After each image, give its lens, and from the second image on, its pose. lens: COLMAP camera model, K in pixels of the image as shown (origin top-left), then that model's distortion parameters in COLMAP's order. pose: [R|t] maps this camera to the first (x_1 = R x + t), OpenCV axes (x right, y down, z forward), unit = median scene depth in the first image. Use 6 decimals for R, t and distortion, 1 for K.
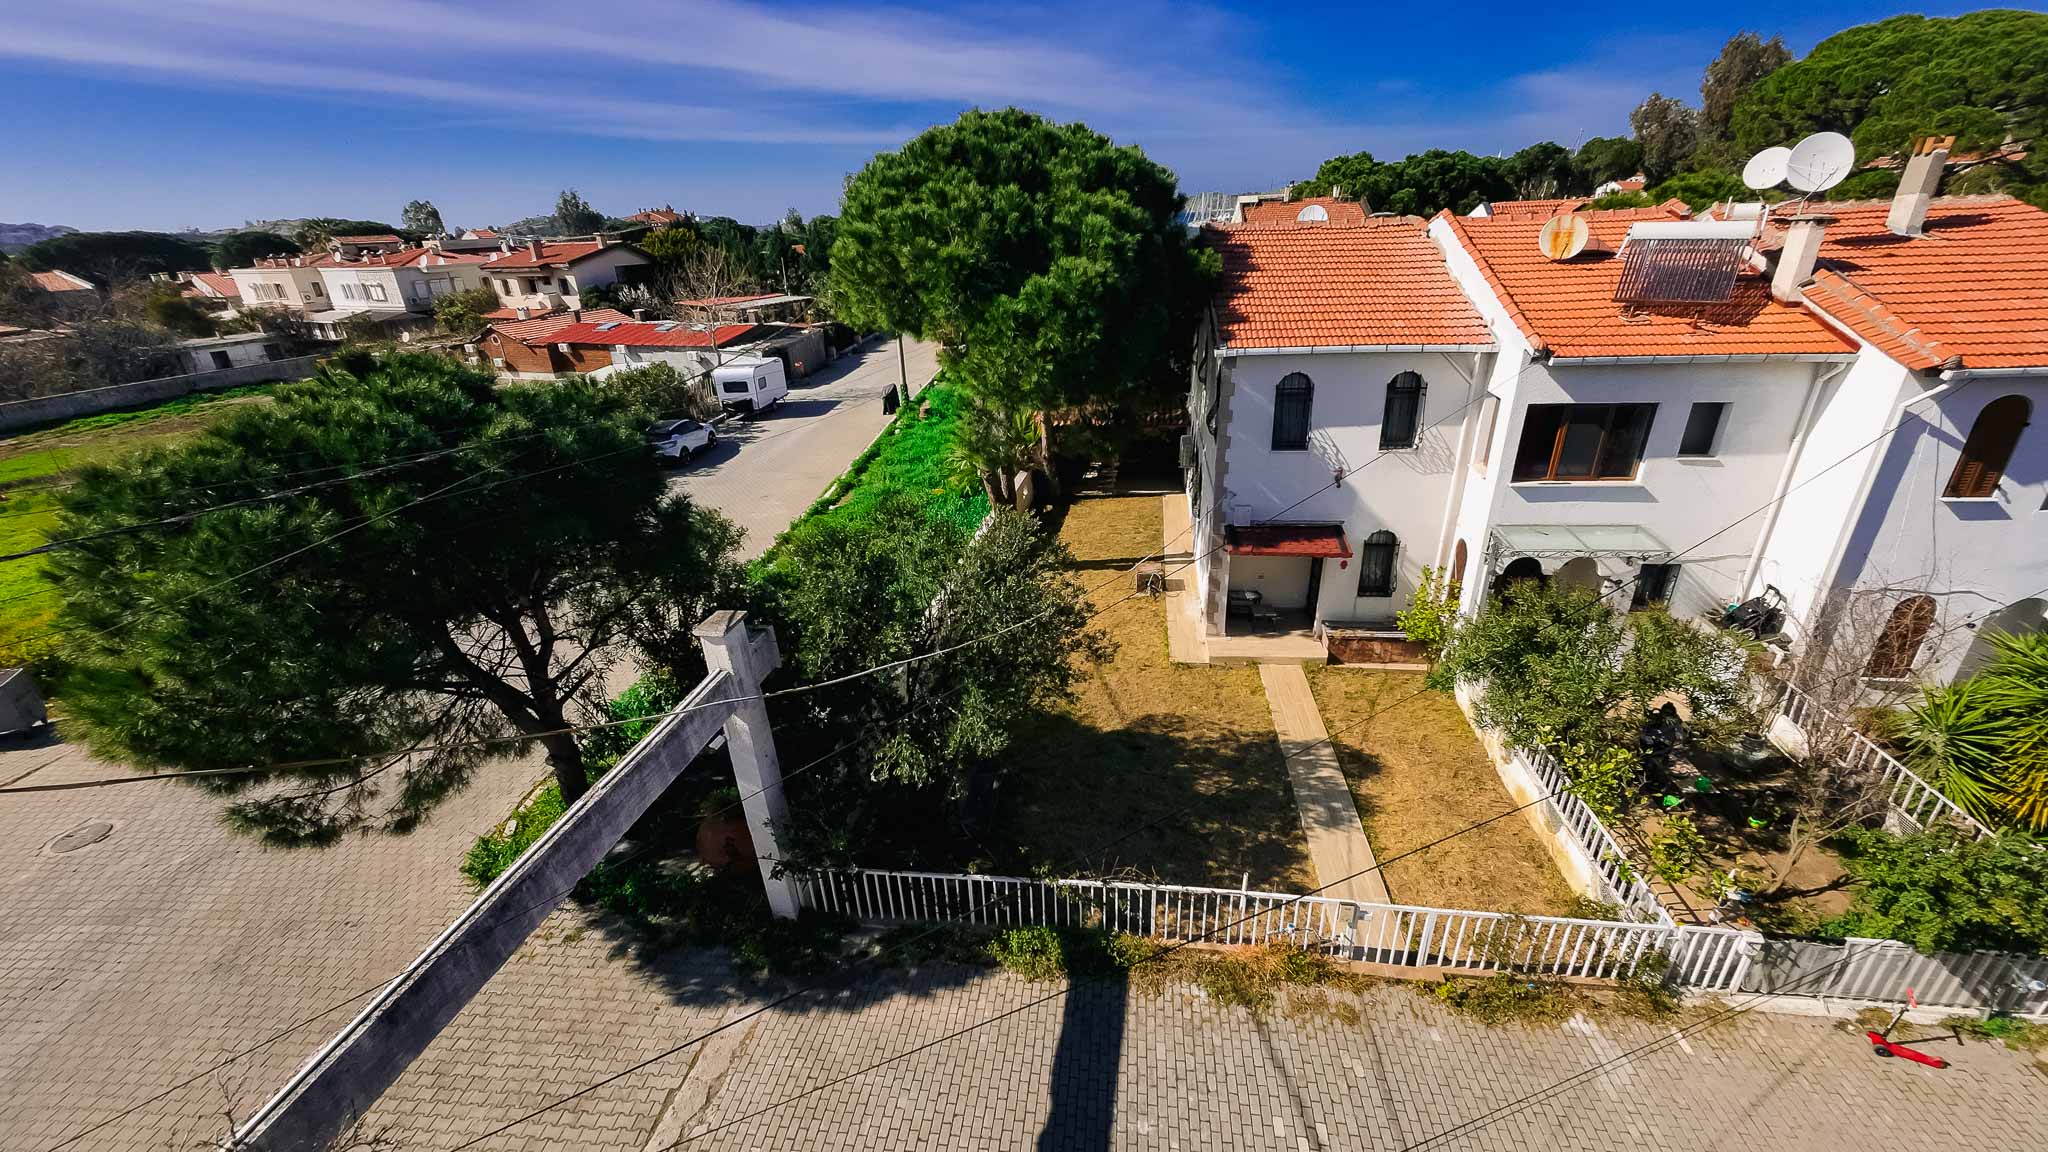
lens RADIAL K [[792.5, 0, 1023.1], [0, 792.5, 572.9], [0, 0, 1]] dist [-0.000603, -0.000090]
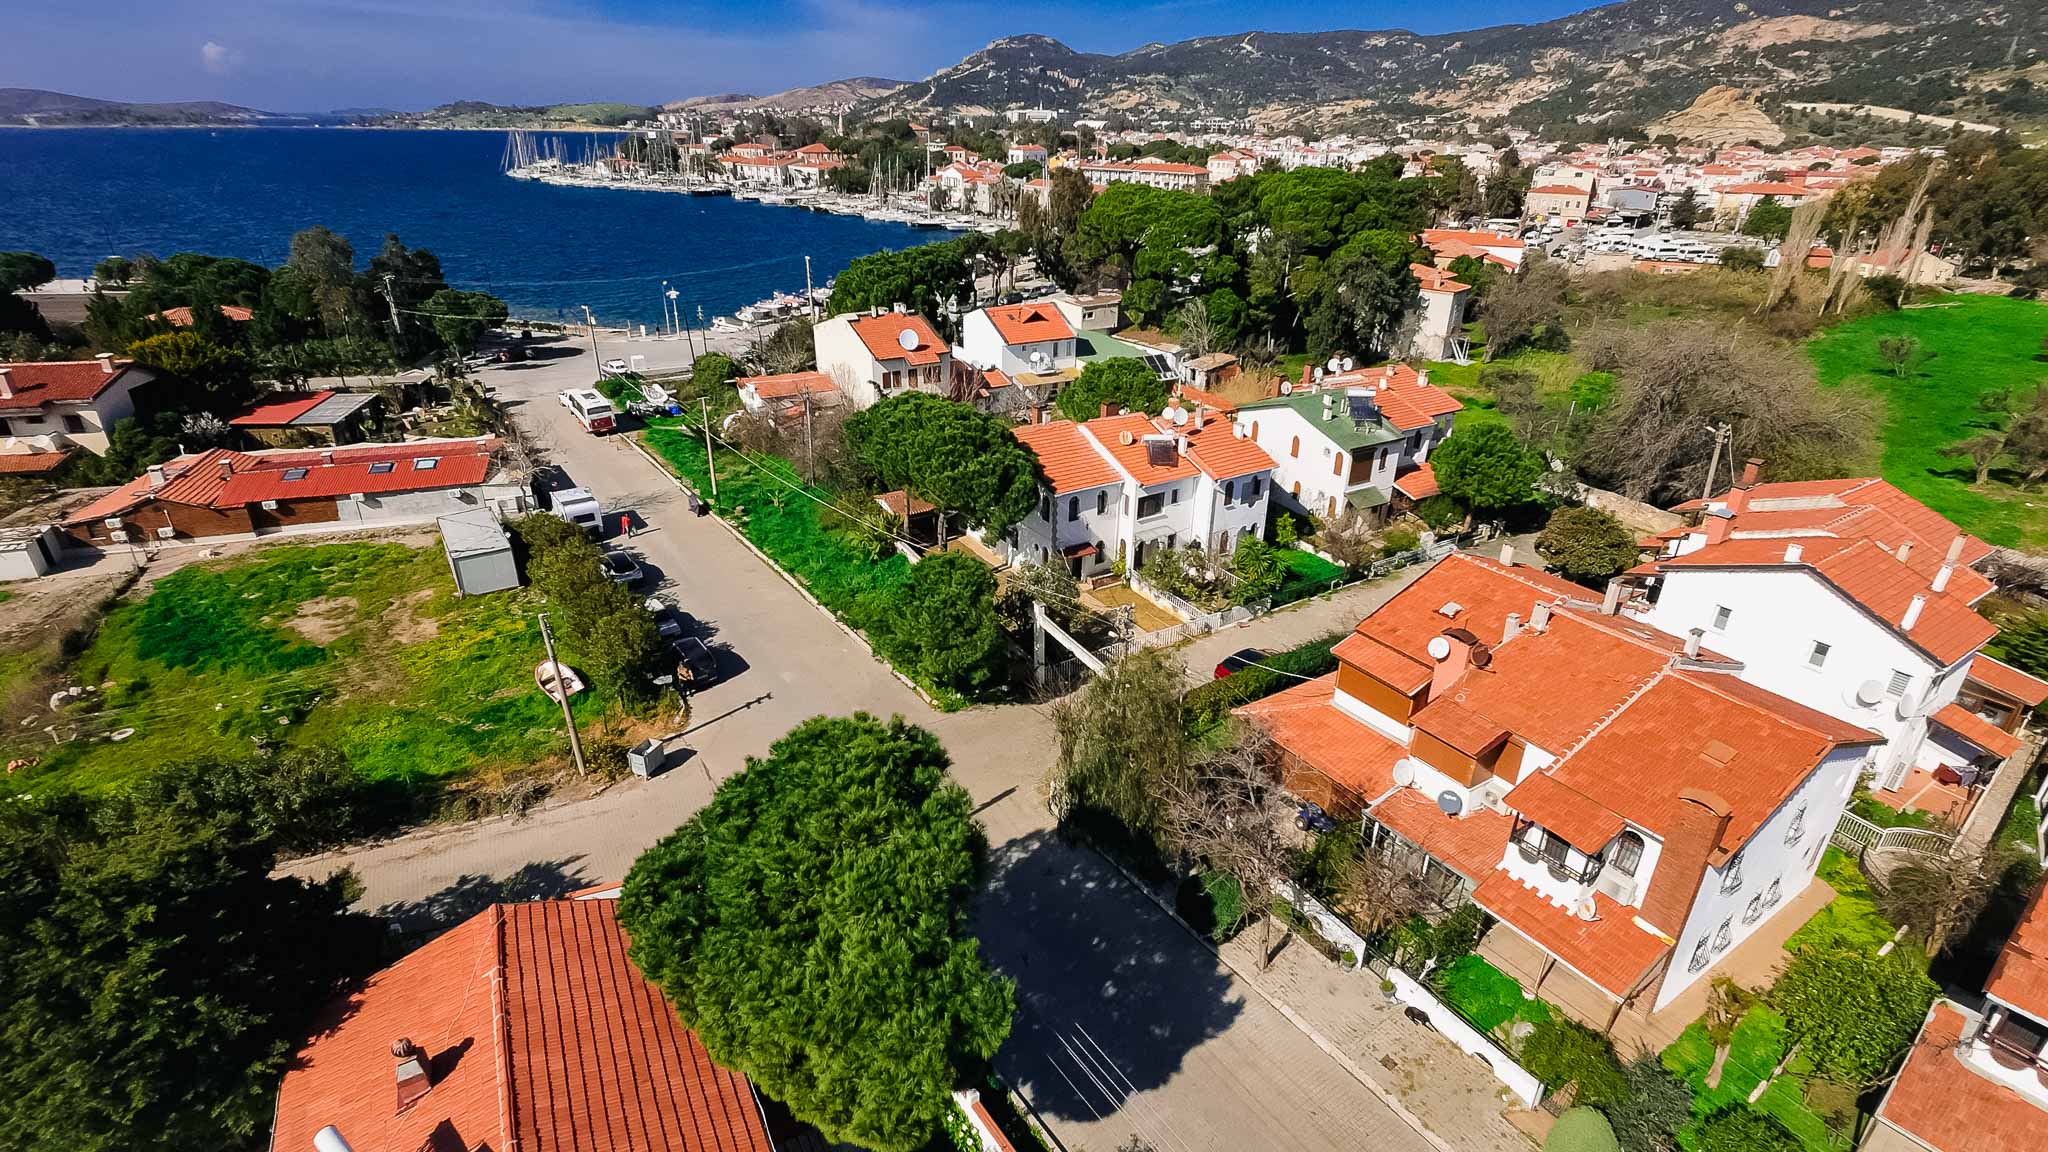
lens RADIAL K [[981.1, 0, 1011.3], [0, 981.1, 578.4], [0, 0, 1]] dist [0.002848, 0.000050]
pose [[0.772064, -0.228385, 0.593092, -2.246452], [0.223503, 0.971161, 0.083022, -0.331818], [-0.594949, 0.068459, 0.800843, -1.926480]]
